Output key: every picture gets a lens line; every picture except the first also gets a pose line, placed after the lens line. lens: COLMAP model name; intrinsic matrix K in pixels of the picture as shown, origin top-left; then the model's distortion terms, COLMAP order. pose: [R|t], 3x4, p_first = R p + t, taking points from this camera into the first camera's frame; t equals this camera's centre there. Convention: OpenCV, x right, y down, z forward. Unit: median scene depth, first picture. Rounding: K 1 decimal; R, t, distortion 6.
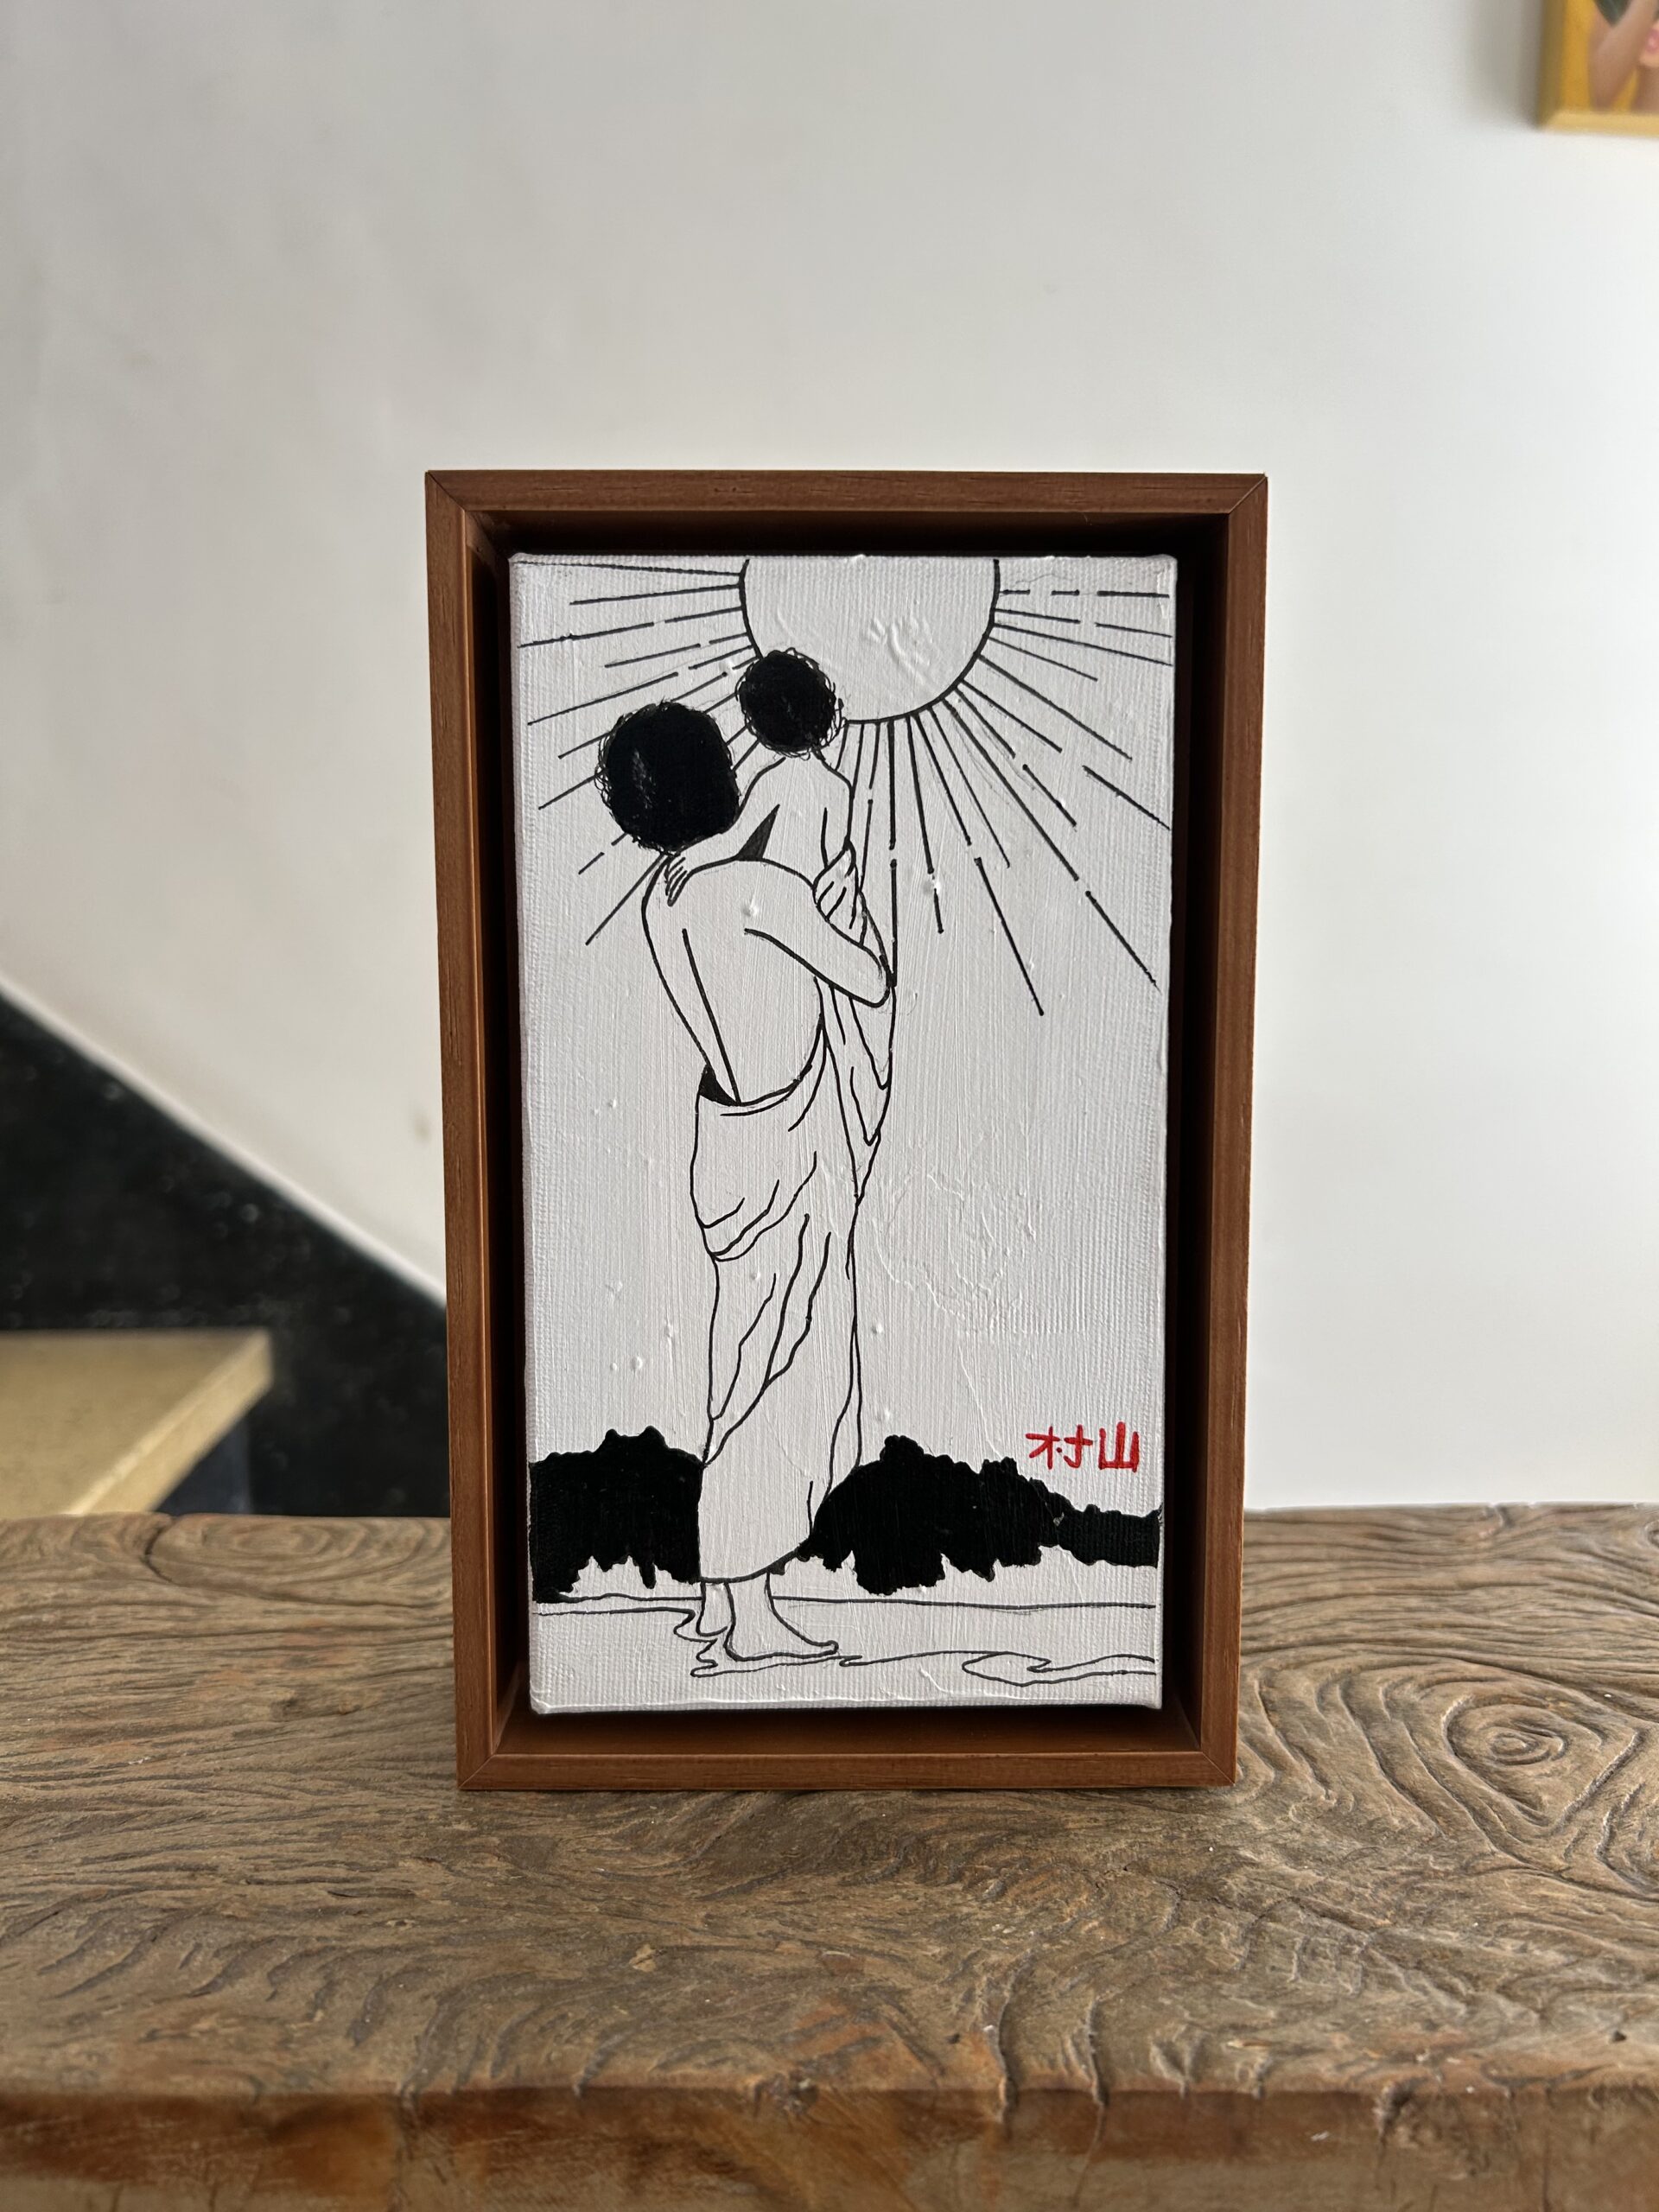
lens RADIAL K [[1738.4, 0, 832.9], [0, 1738.4, 1106.2], [0, 0, 1]] dist [0.017916, -0.039738]
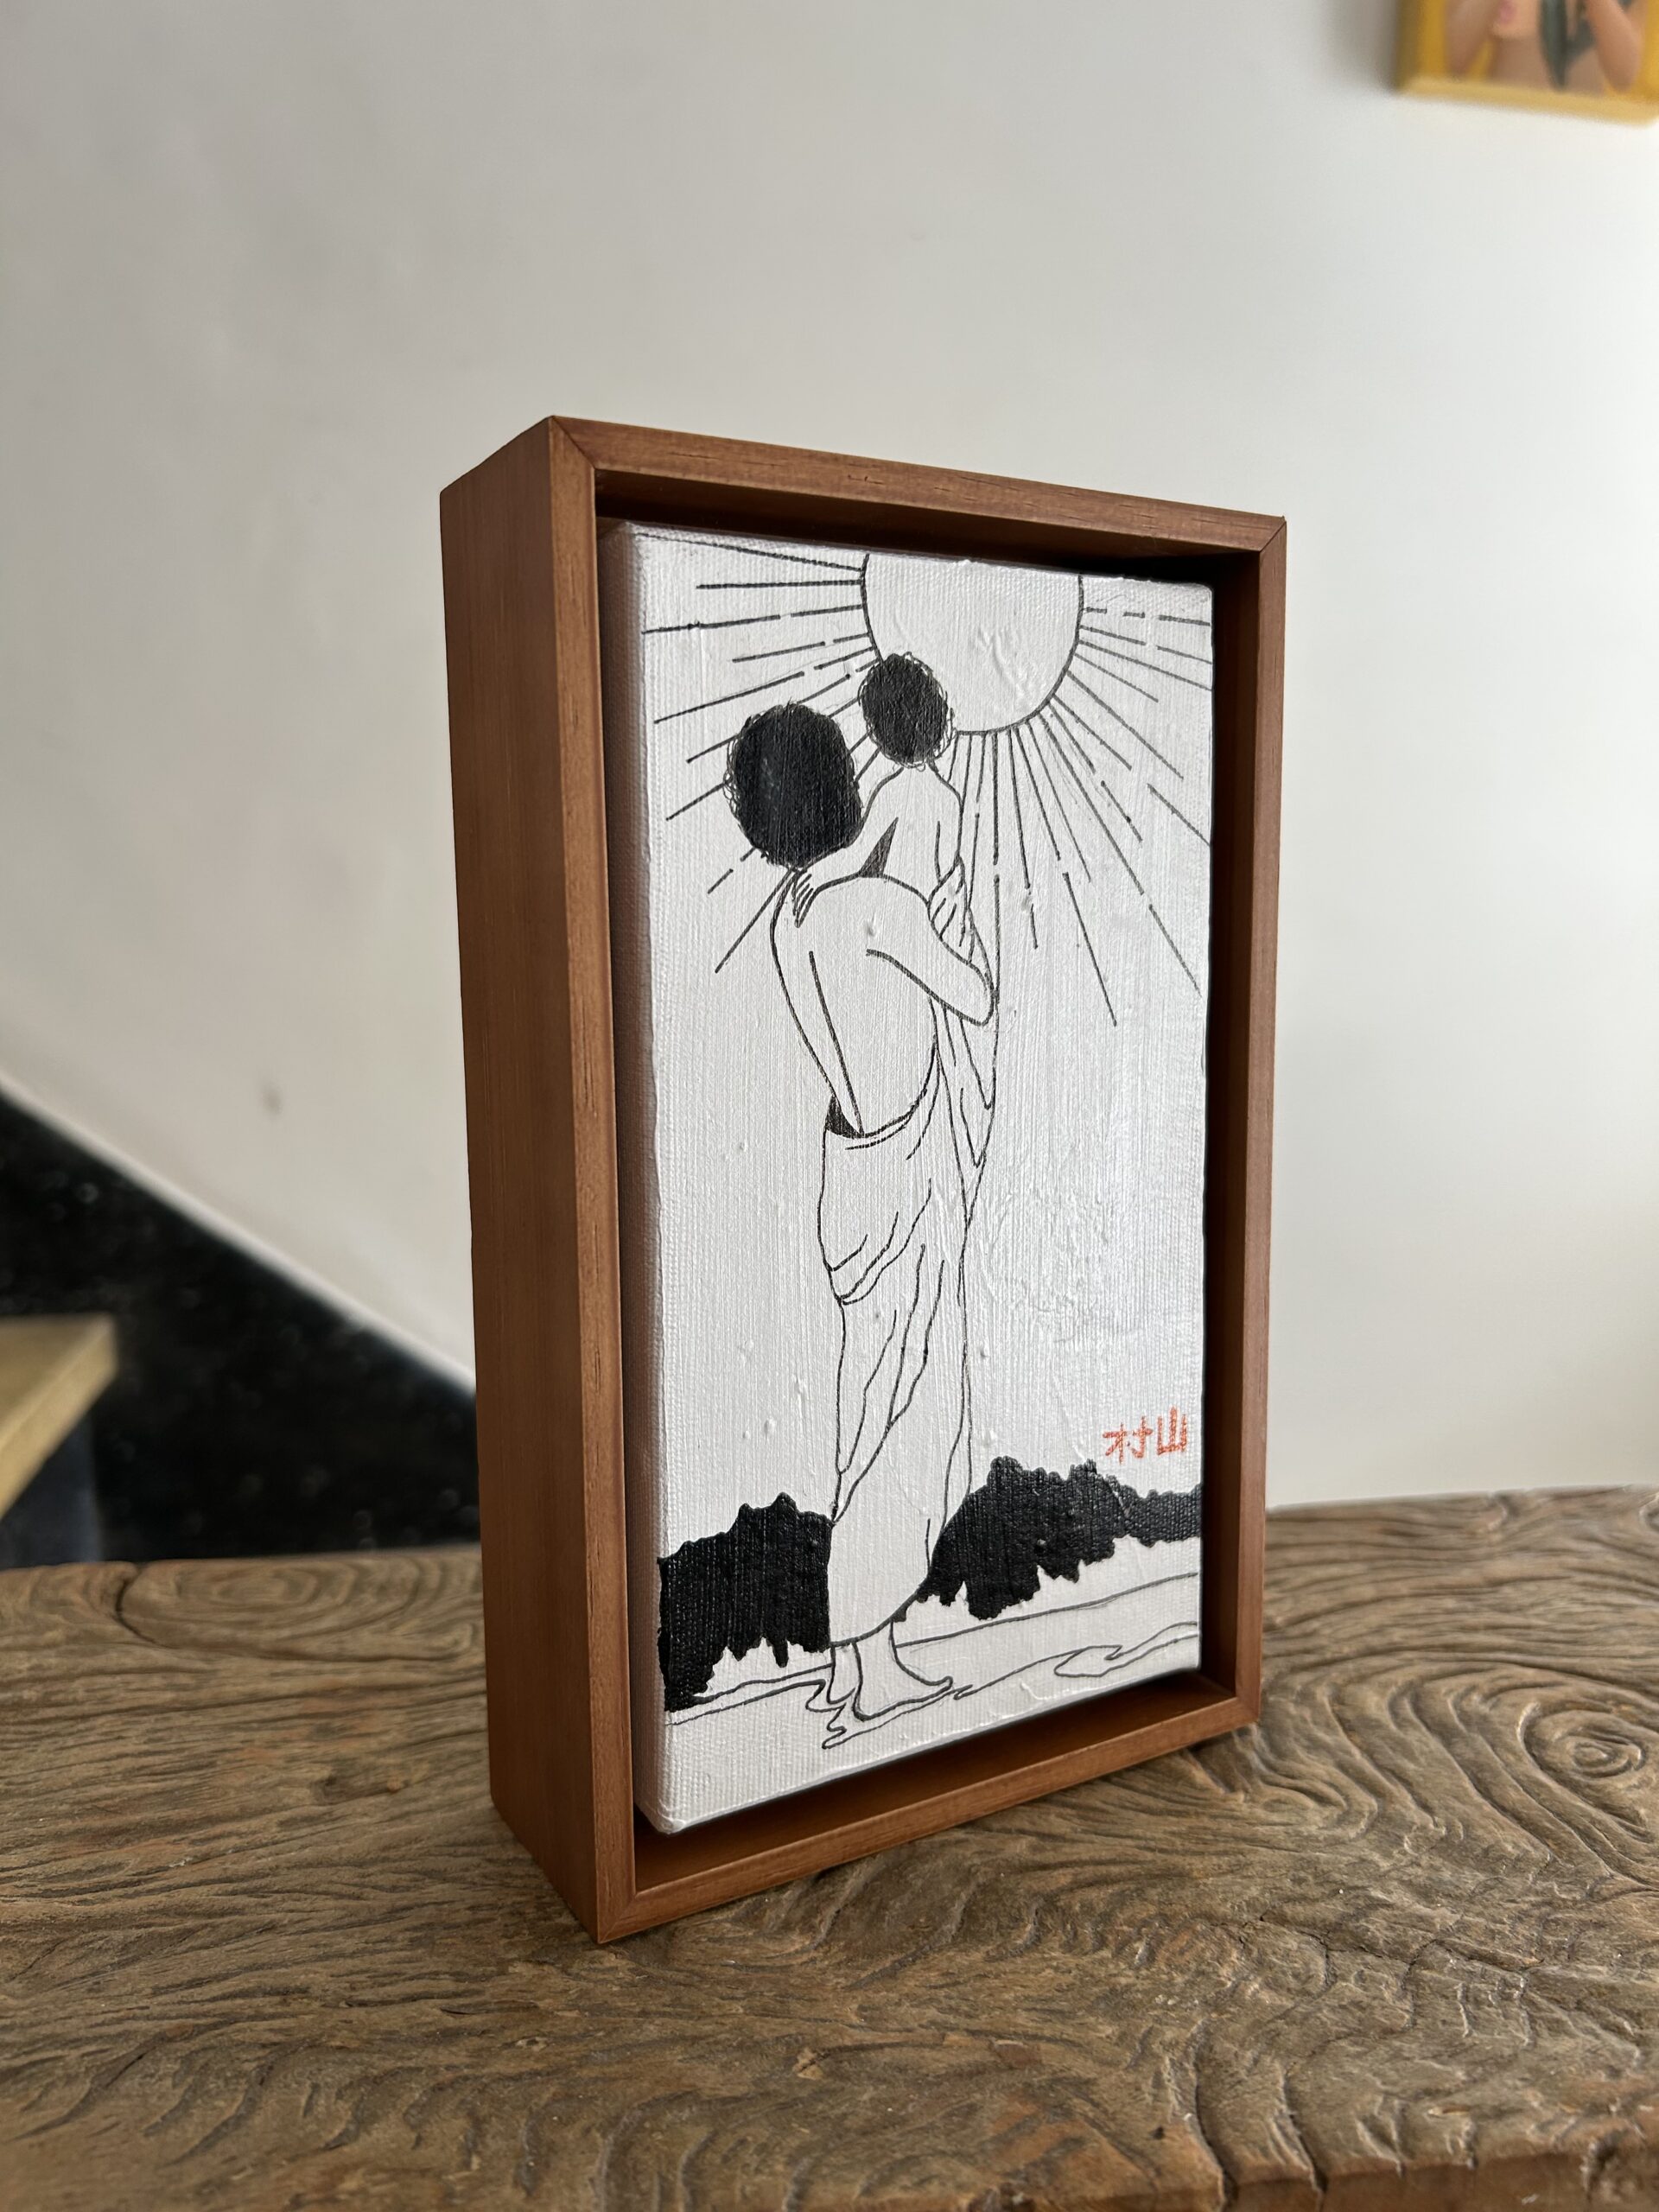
lens RADIAL K [[1738.4, 0, 838.1], [0, 1738.4, 1111.1], [0, 0, 1]] dist [0.017916, -0.039738]
pose [[0.993270, -0.015177, 0.114820, -0.170364], [0.011282, 0.999341, 0.034493, -0.049175], [-0.115268, -0.032965, 0.992787, 0.074759]]
